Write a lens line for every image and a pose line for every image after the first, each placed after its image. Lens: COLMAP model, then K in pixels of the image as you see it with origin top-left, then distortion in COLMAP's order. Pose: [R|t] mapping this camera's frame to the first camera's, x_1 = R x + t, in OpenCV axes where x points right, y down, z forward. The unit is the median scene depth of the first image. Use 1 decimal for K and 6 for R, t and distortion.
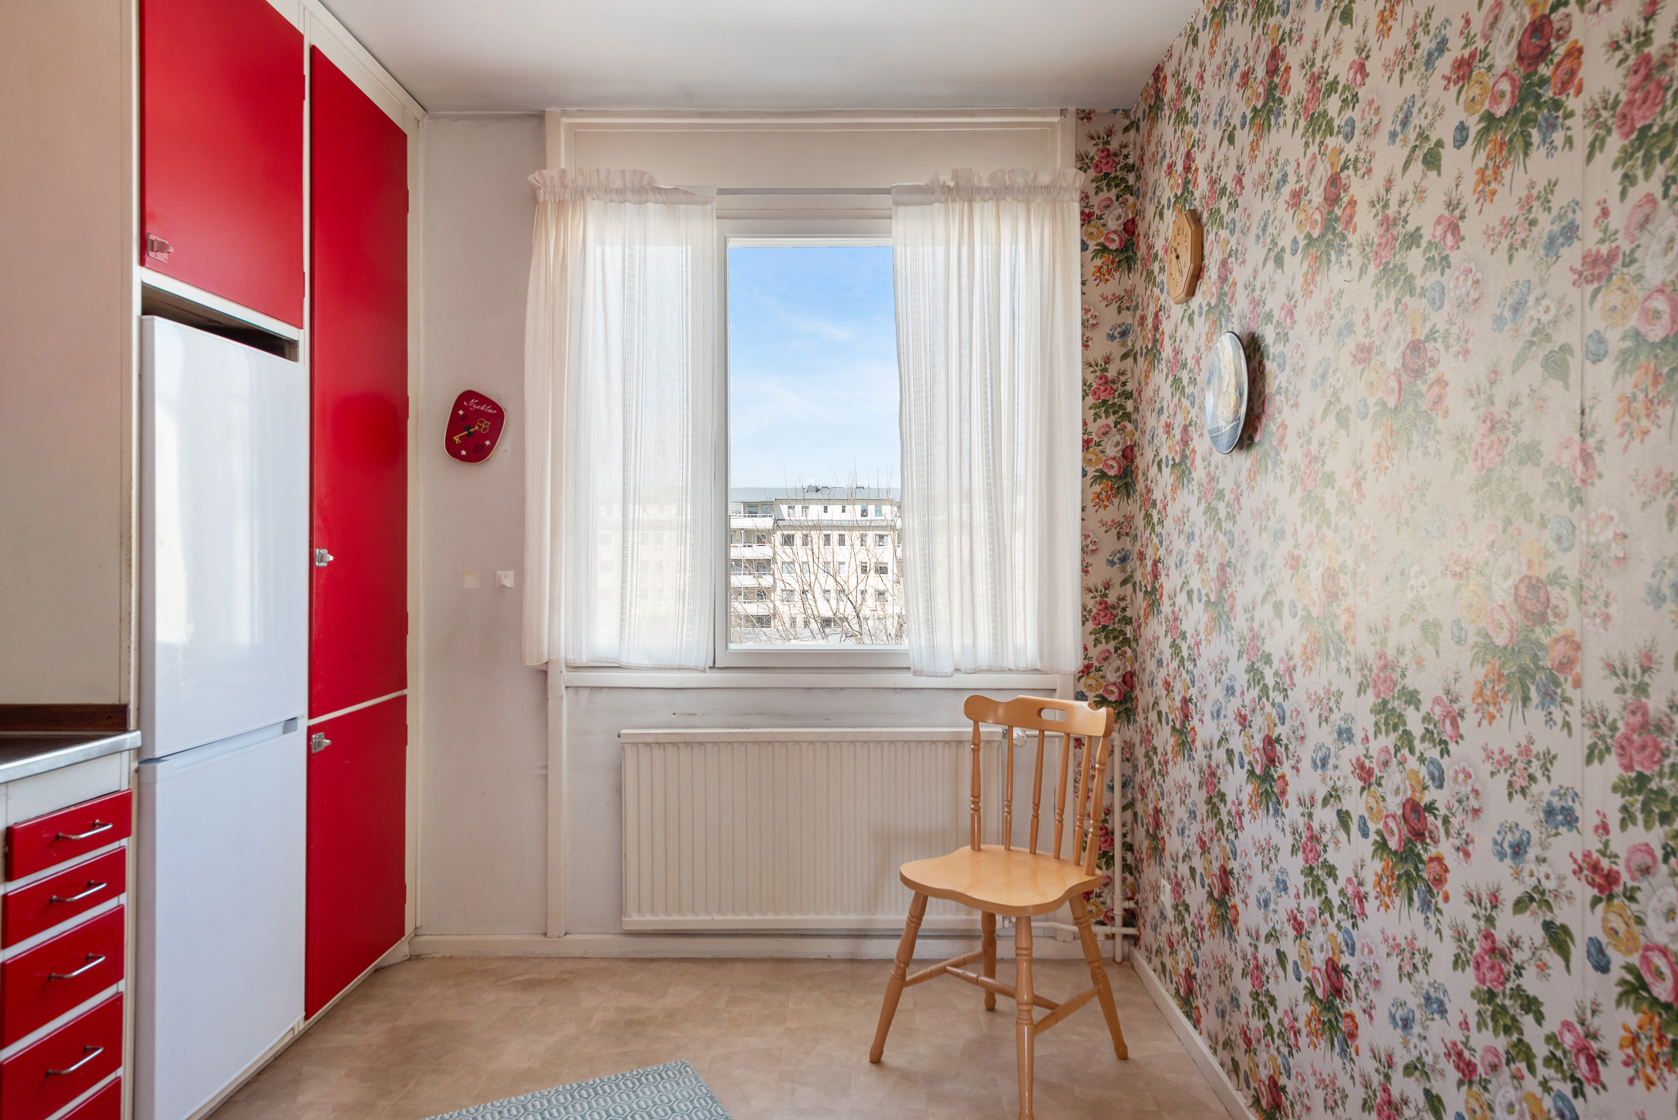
lens RADIAL K [[1073.6, 0, 839.0], [0, 1073.6, 560.0], [0, 0, 1]] dist [0.028396, -0.026230]
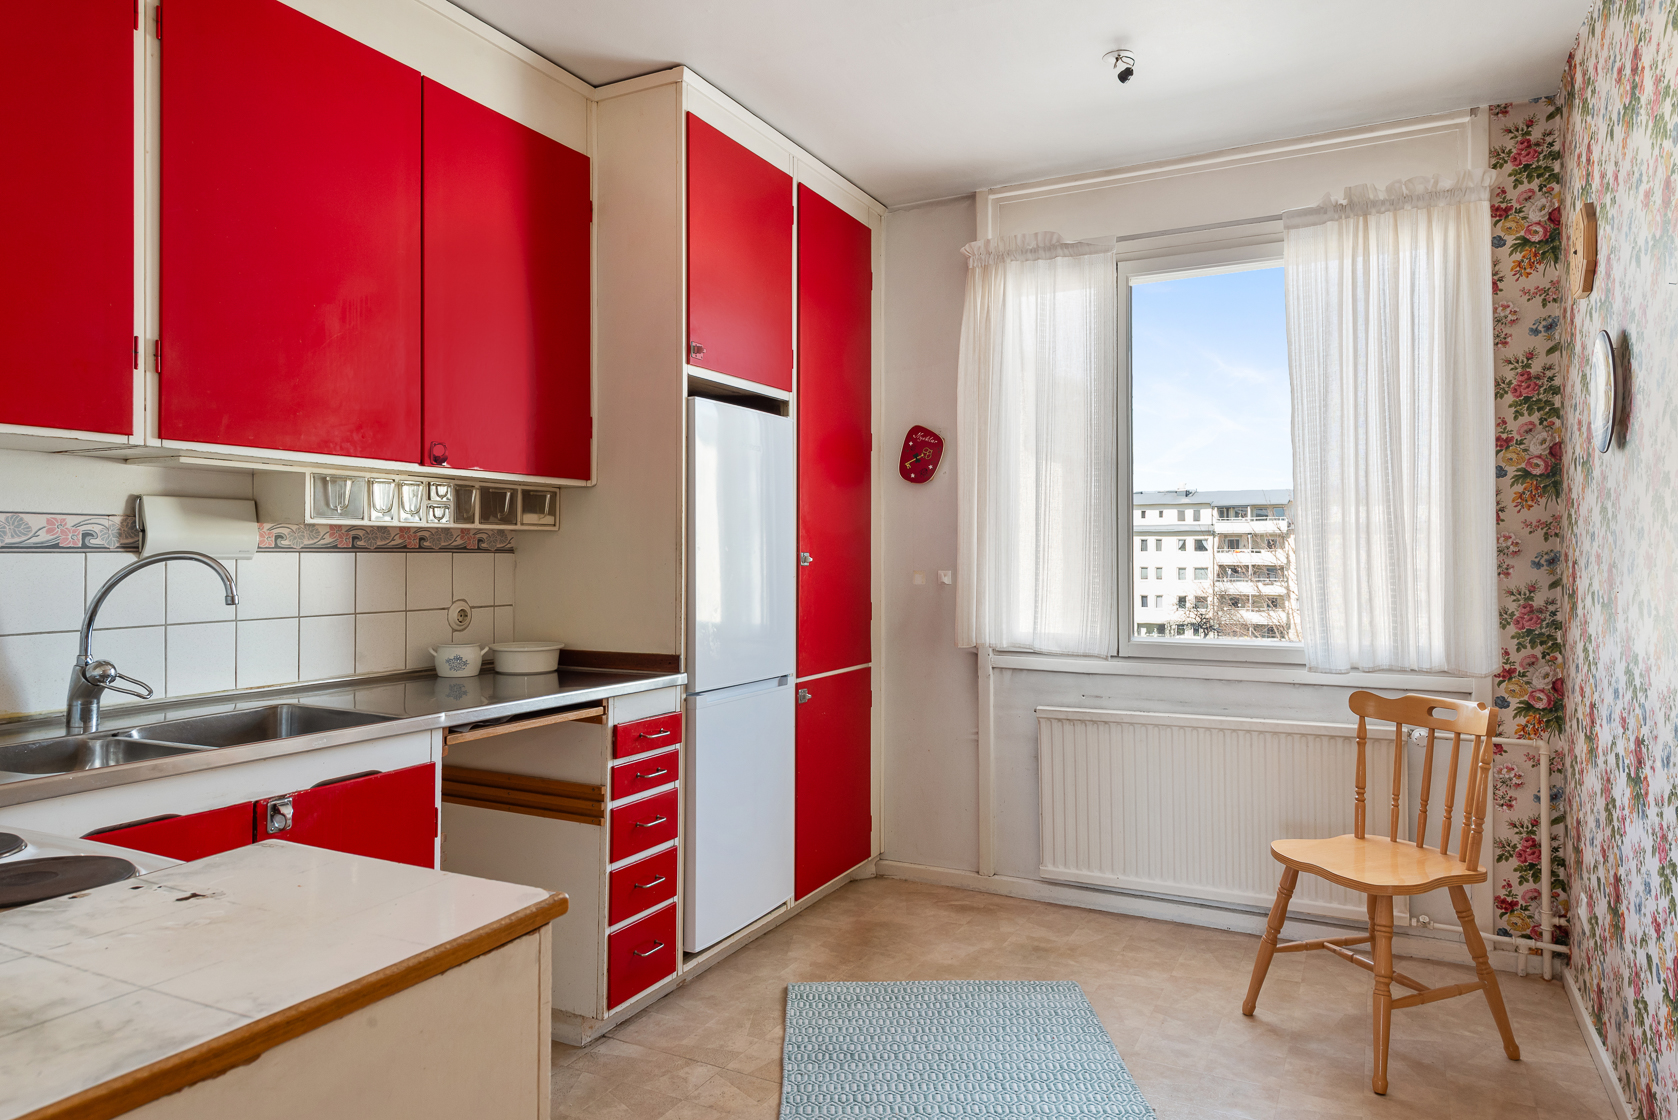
lens RADIAL K [[1061.9, 0, 837.8], [0, 1061.9, 568.5], [0, 0, 1]] dist [0.000947, -0.003509]
pose [[0.894948, 0.003064, -0.446159, 0.125894], [-0.002016, 0.999994, 0.002825, 0.004801], [0.446165, -0.001629, 0.894949, -0.142802]]
